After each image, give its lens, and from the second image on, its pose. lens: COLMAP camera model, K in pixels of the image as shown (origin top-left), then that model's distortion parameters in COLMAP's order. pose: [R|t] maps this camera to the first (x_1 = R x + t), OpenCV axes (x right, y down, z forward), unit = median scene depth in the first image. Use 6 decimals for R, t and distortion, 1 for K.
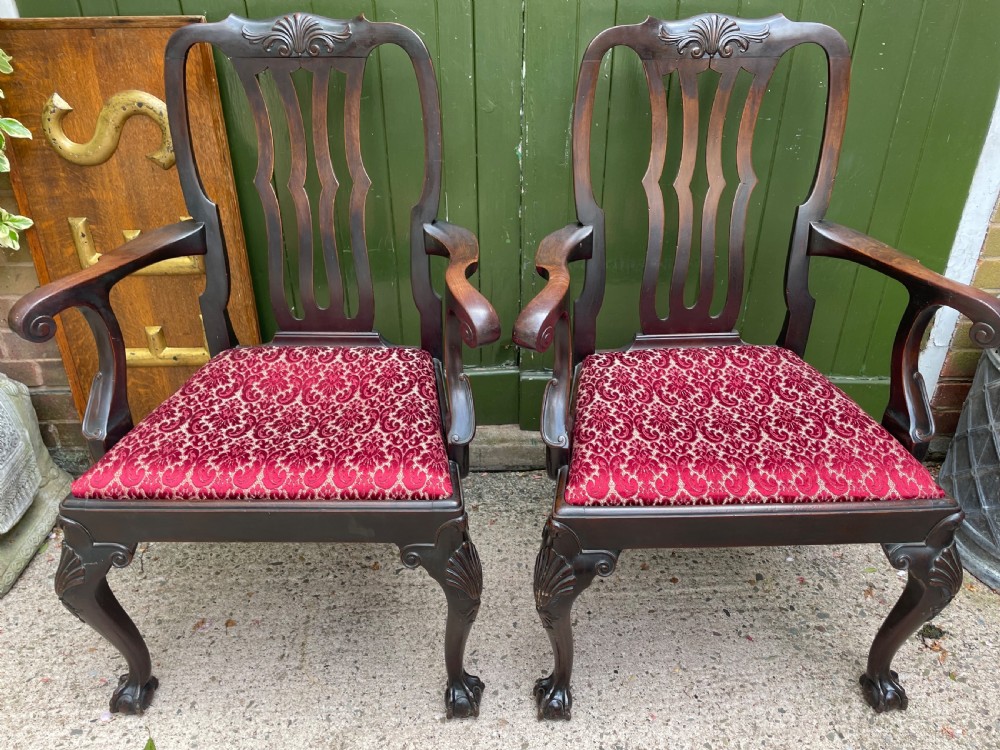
lens RADIAL K [[761.5, 0, 511.7], [0, 761.5, 372.0], [0, 0, 1]] dist [0.070313, -0.104531]
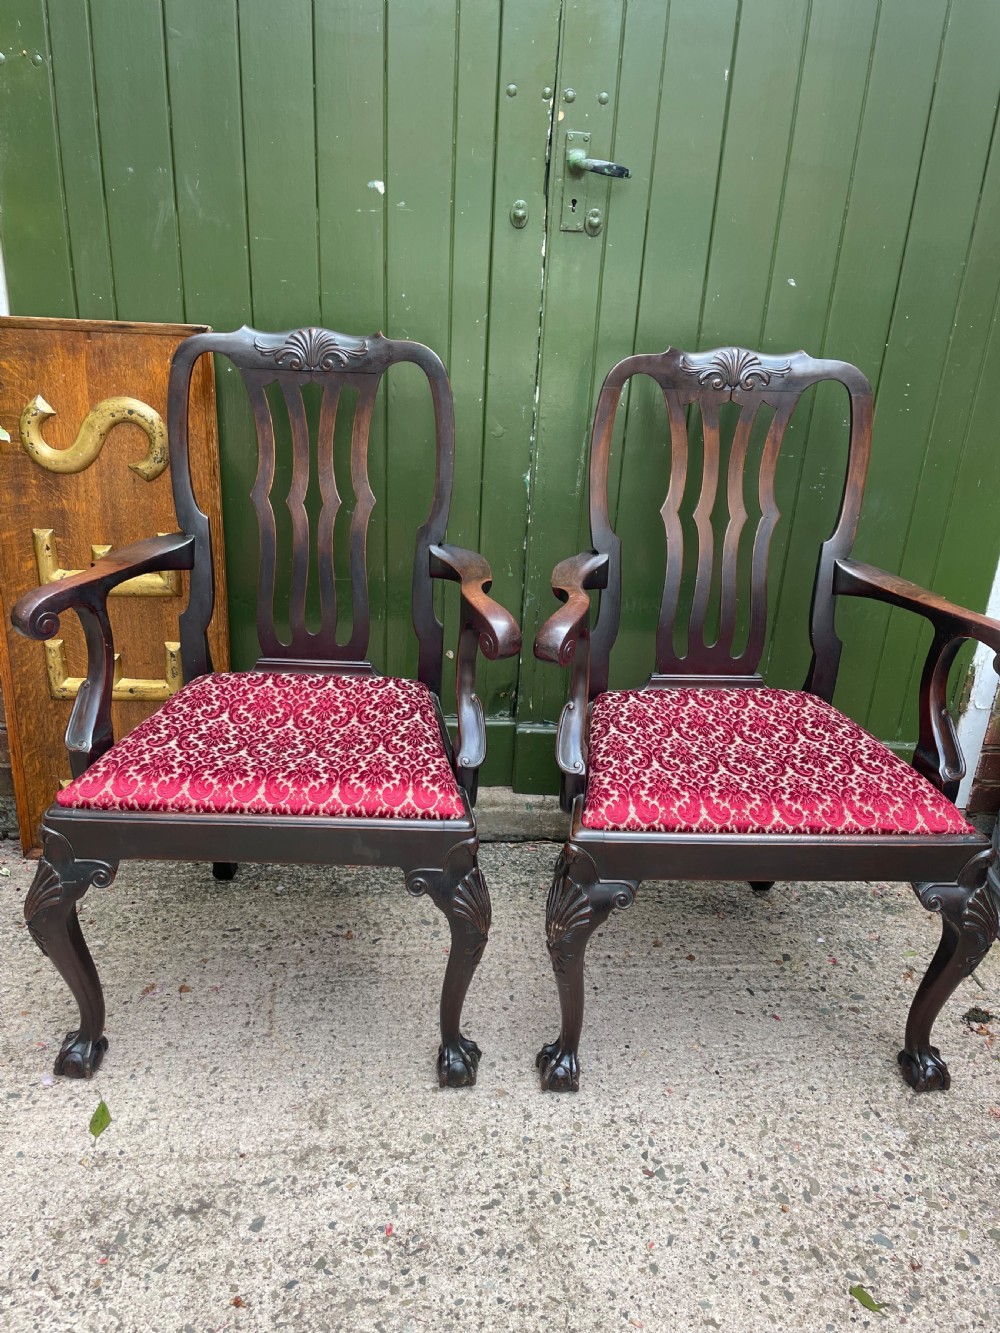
lens RADIAL K [[1015.1, 0, 498.0], [0, 1015.1, 664.4], [0, 0, 1]] dist [0.070313, -0.104531]
pose [[0.998807, 0.033437, 0.035575, -0.067573], [-0.028490, 0.990910, -0.131473, 0.108416], [-0.039647, 0.130303, 0.990681, -0.214177]]
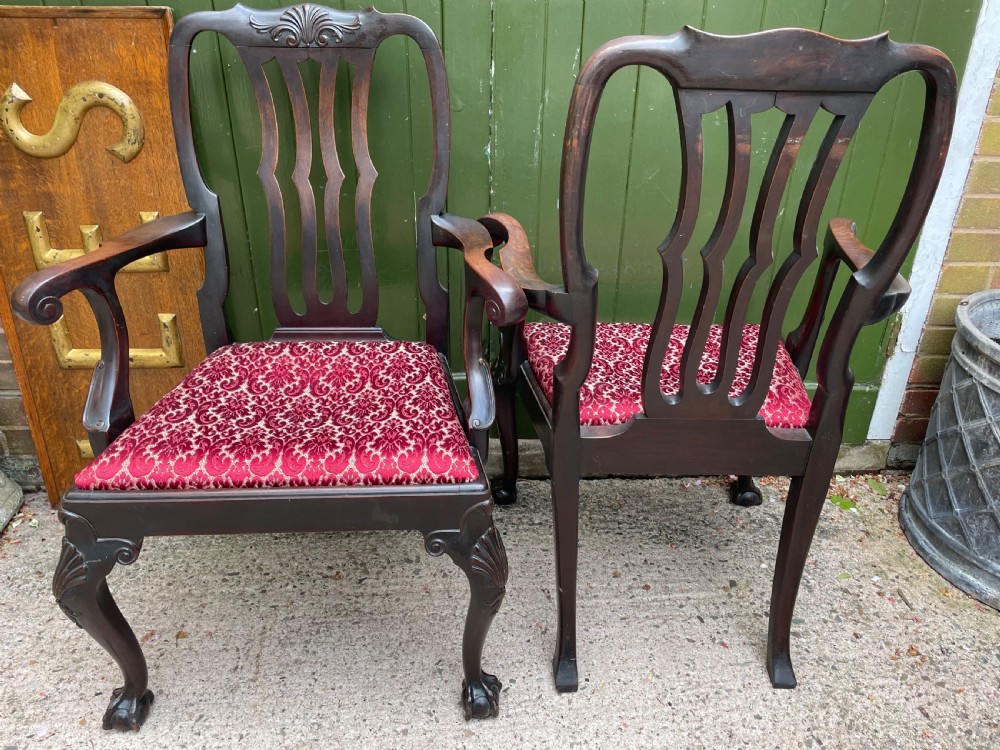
lens RADIAL K [[761.3, 0, 512.8], [0, 761.3, 365.9], [0, 0, 1]] dist [0.067550, -0.101017]
pose [[0.999348, 0.002691, 0.036002, 0.007212], [-0.000644, 0.998388, -0.056753, 0.051032], [-0.036097, 0.056693, 0.997739, 0.022751]]
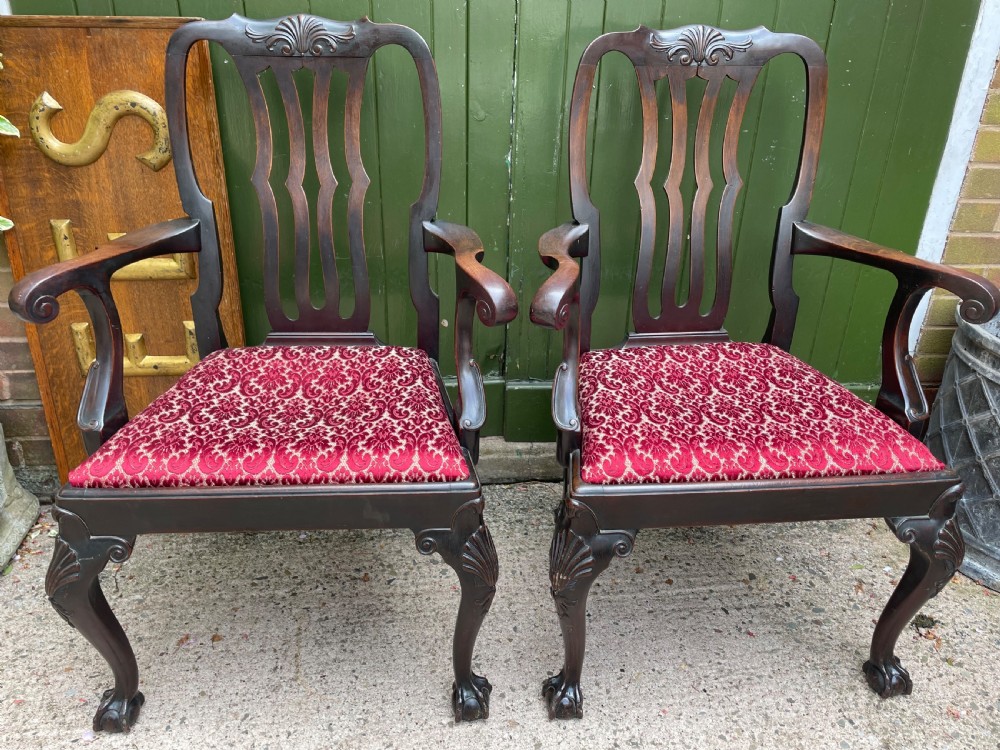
lens RADIAL K [[761.5, 0, 503.6], [0, 761.5, 370.7], [0, 0, 1]] dist [0.070313, -0.104531]
pose [[0.997248, -0.010040, 0.073458, -0.081114], [0.015706, 0.996909, -0.076977, 0.078315], [-0.072458, 0.077919, 0.994323, 0.003106]]
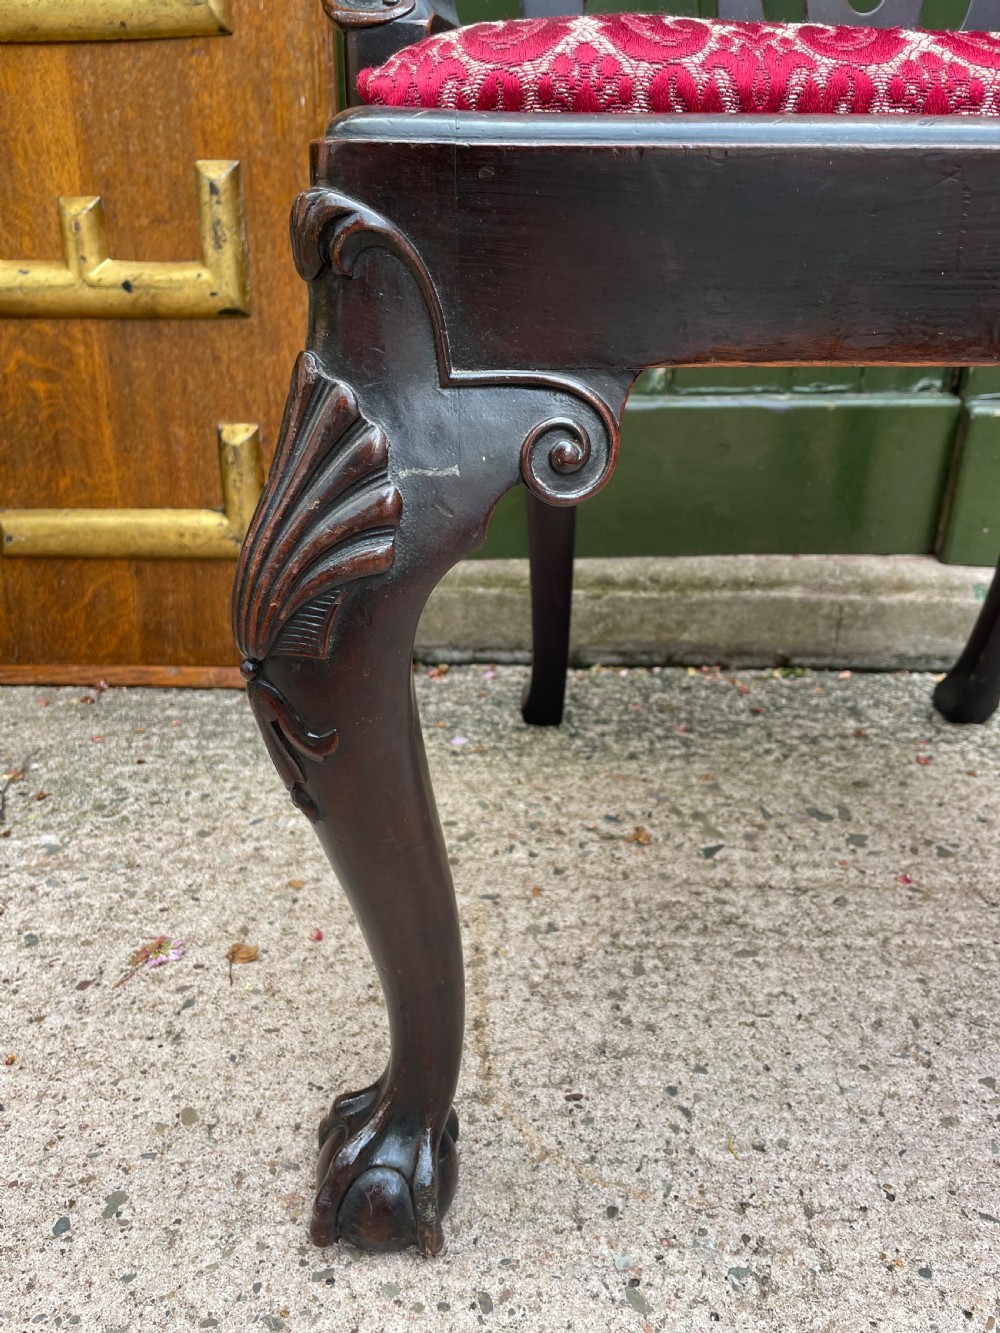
lens RADIAL K [[1014.8, 0, 489.0], [0, 1014.8, 693.1], [0, 0, 1]] dist [0.067550, -0.101017]
pose [[0.997308, 0.032480, -0.065734, -0.244610], [-0.038217, 0.995387, -0.087996, 0.258938], [0.062573, 0.090272, 0.993950, 0.586762]]
